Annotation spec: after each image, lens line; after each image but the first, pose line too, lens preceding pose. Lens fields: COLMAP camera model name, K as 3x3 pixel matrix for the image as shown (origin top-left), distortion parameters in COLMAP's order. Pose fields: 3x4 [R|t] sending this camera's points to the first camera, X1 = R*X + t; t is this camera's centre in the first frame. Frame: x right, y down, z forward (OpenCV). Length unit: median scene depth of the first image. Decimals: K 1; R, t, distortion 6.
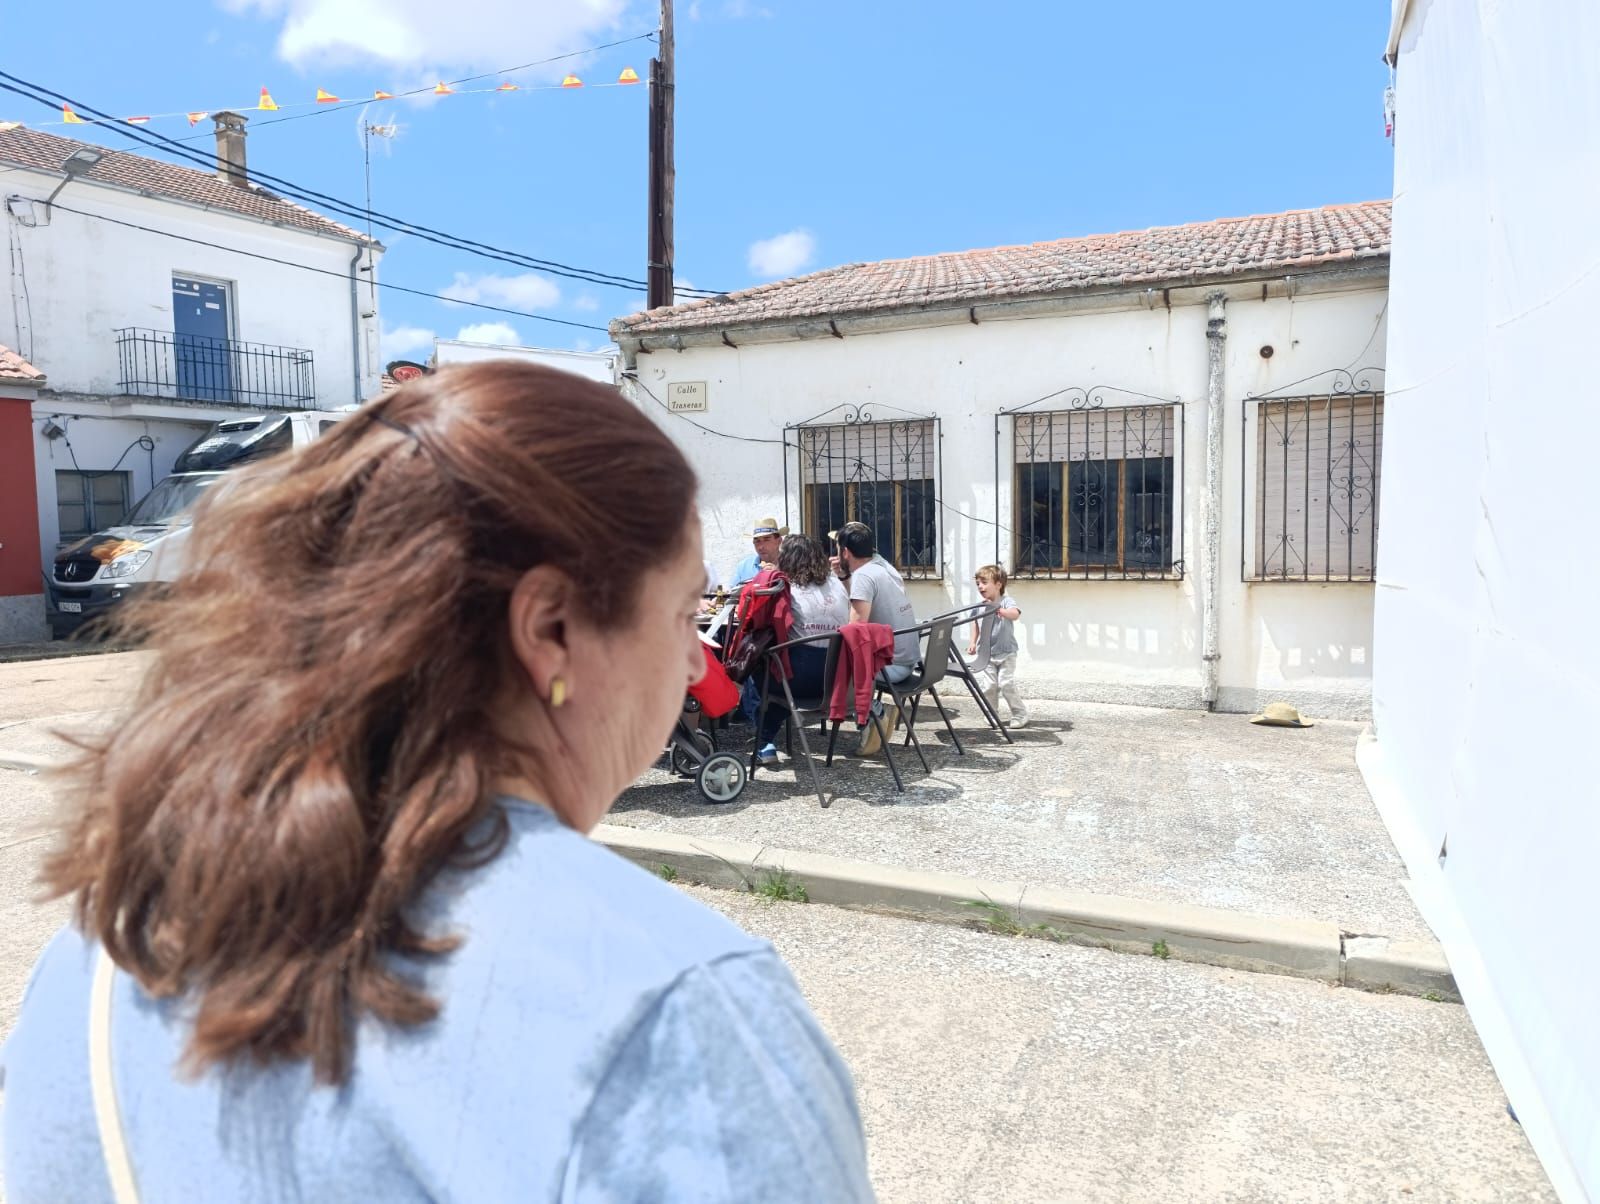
lens RADIAL K [[1066.4, 0, 794.2], [0, 1066.4, 580.3], [0, 0, 1]] dist [0.043953, -0.034443]
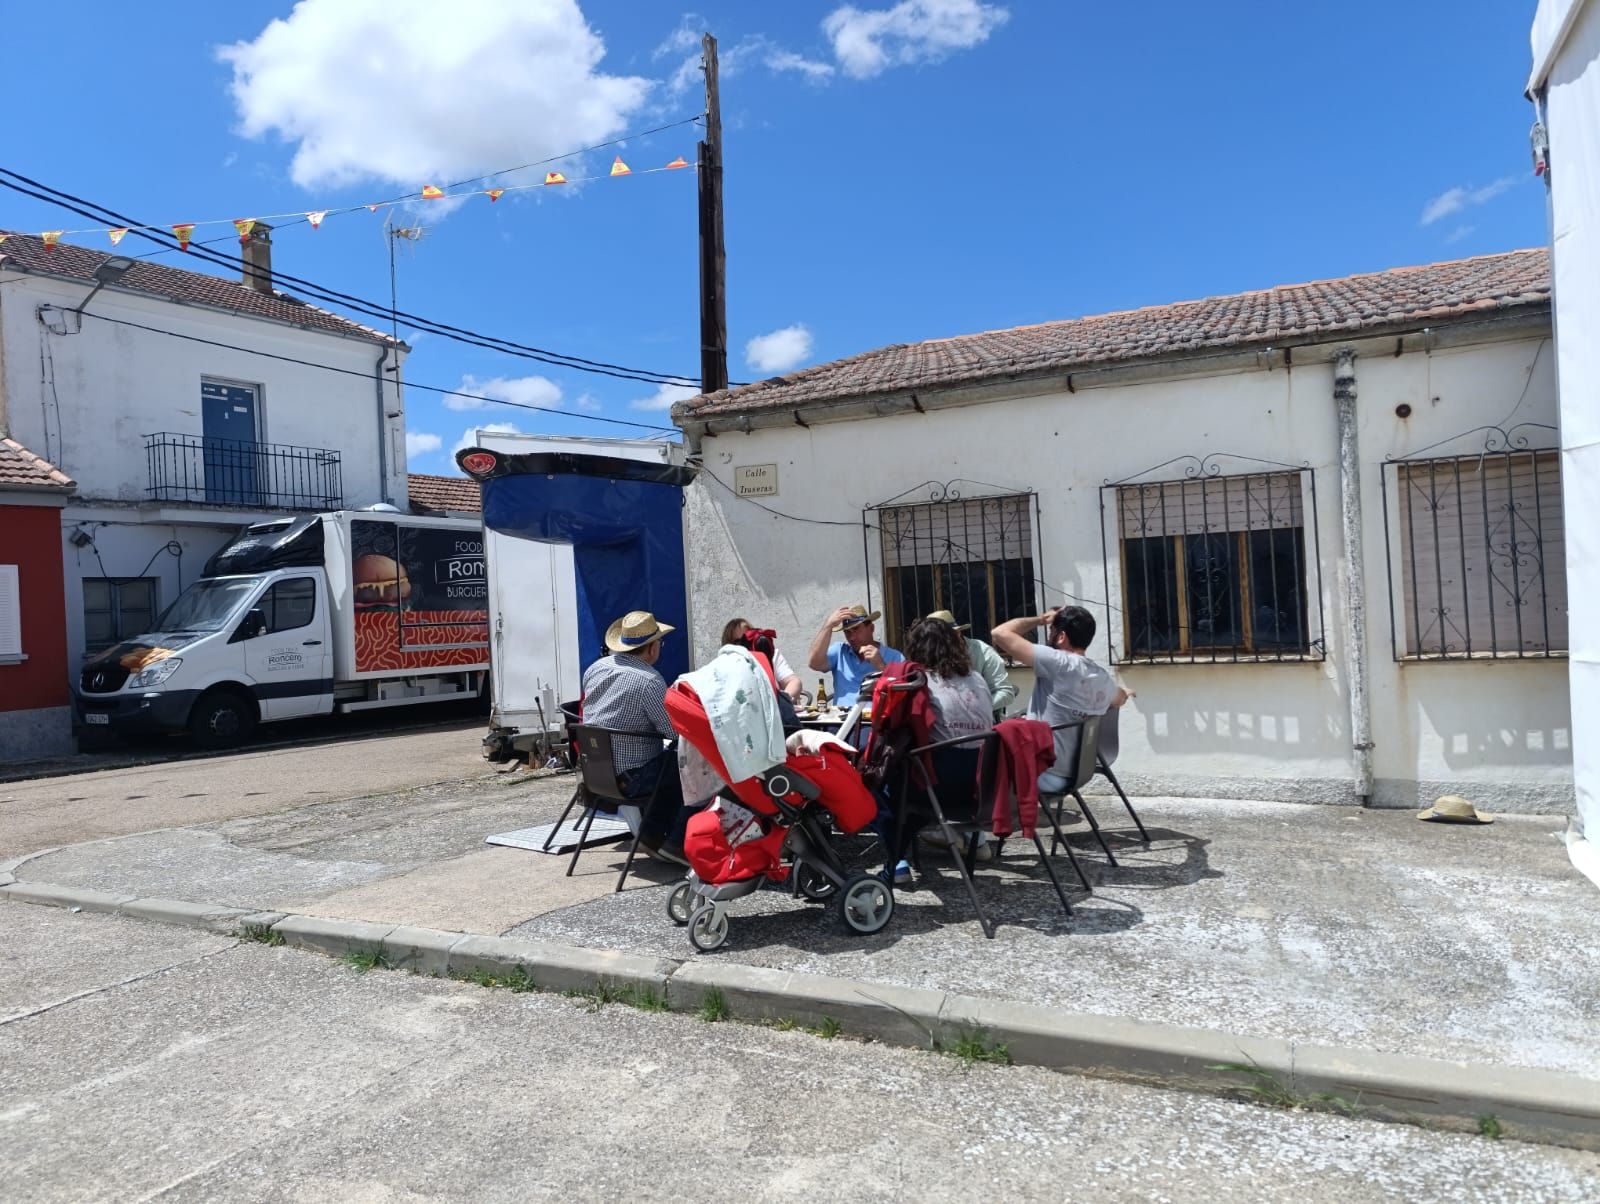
lens RADIAL K [[1066.4, 0, 785.3], [0, 1066.4, 594.8], [0, 0, 1]] dist [0.043953, -0.034443]
pose [[0.999564, -0.026697, -0.012611, -0.079799], [0.025748, 0.997201, -0.070201, -0.004016], [0.014450, 0.069845, 0.997453, 0.079833]]
